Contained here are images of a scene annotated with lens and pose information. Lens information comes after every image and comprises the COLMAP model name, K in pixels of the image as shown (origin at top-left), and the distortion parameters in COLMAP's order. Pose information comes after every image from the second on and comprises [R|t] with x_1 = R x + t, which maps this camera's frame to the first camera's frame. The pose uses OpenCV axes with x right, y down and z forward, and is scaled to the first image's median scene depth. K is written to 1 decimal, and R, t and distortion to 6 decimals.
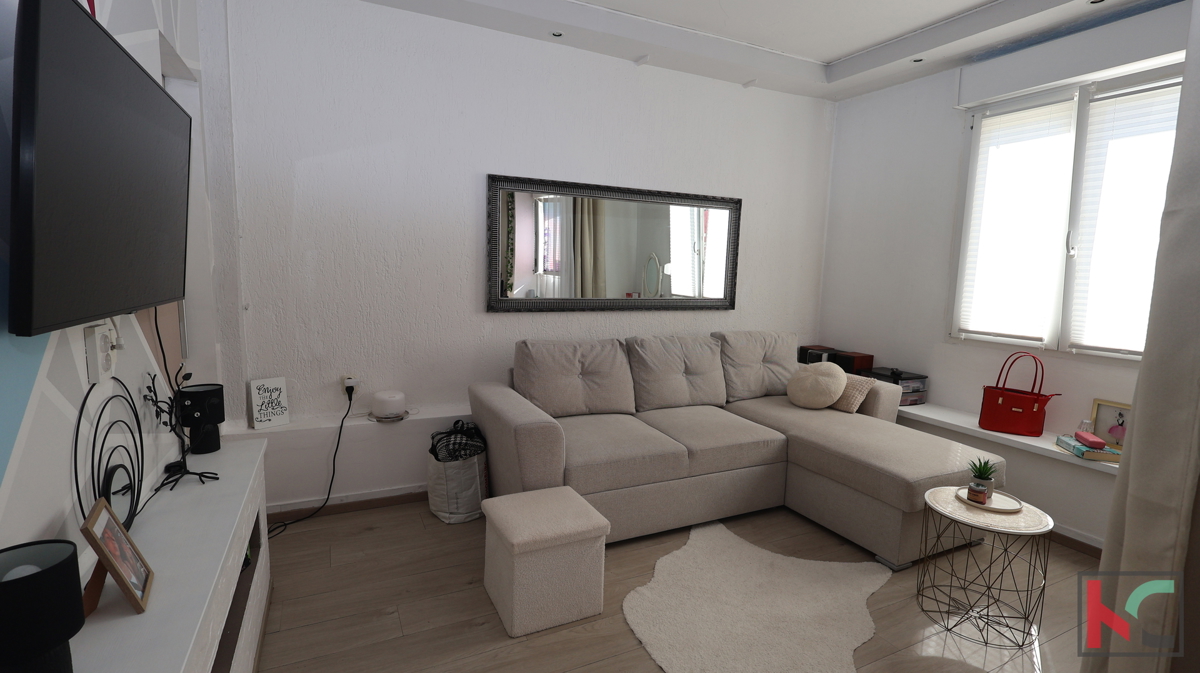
lens RADIAL K [[554.5, 0, 601.5], [0, 554.5, 335.6], [0, 0, 1]] dist [-0.009205, 0.000974]
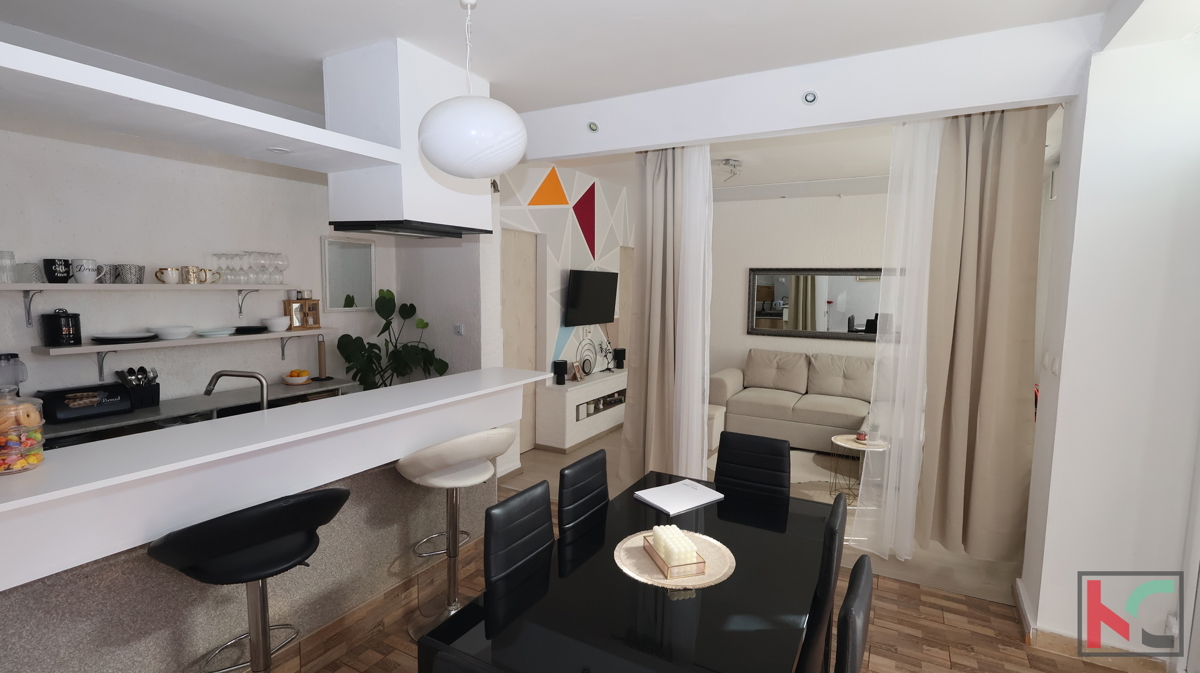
lens RADIAL K [[554.5, 0, 602.6], [0, 554.5, 334.7], [0, 0, 1]] dist [-0.009205, 0.000974]
pose [[0.573982, 0.054817, -0.817031, 1.192790], [-0.101418, 0.994834, -0.004502, 0.021993], [0.812563, 0.085446, 0.576576, -0.626008]]
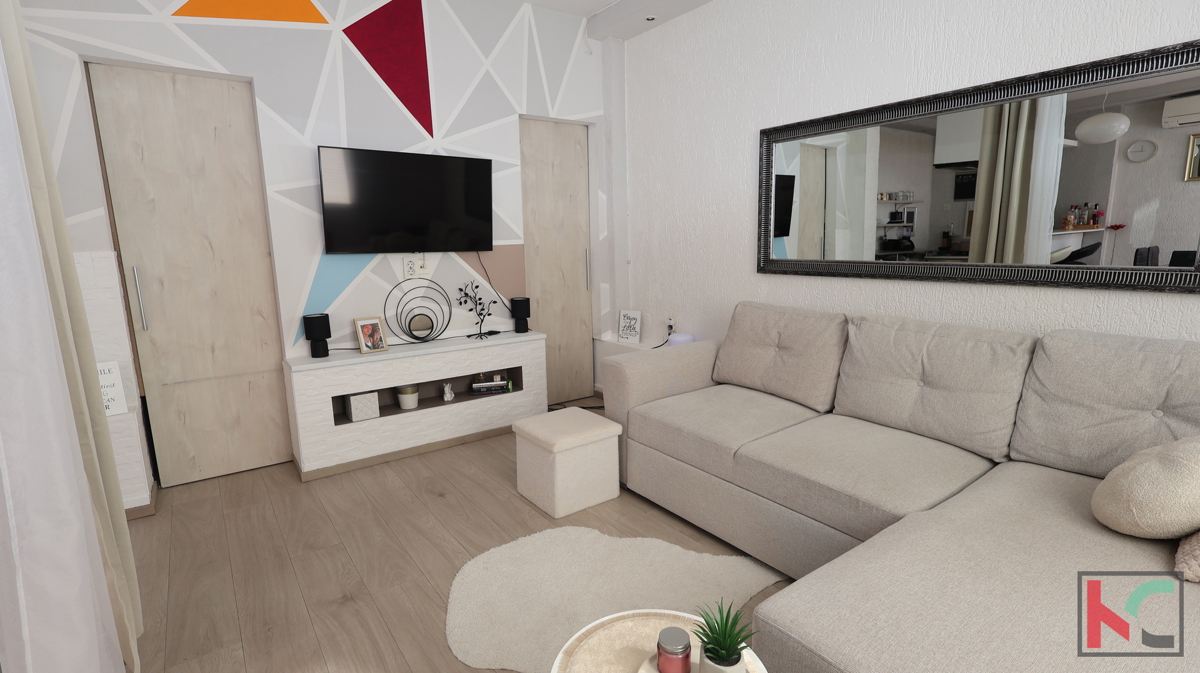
lens RADIAL K [[554.5, 0, 594.5], [0, 554.5, 340.8], [0, 0, 1]] dist [-0.009205, 0.000974]
pose [[0.175600, 0.147439, -0.973358, 0.746011], [-0.102972, 0.986049, 0.130784, -0.023199], [0.979061, 0.077263, 0.188332, 0.560796]]
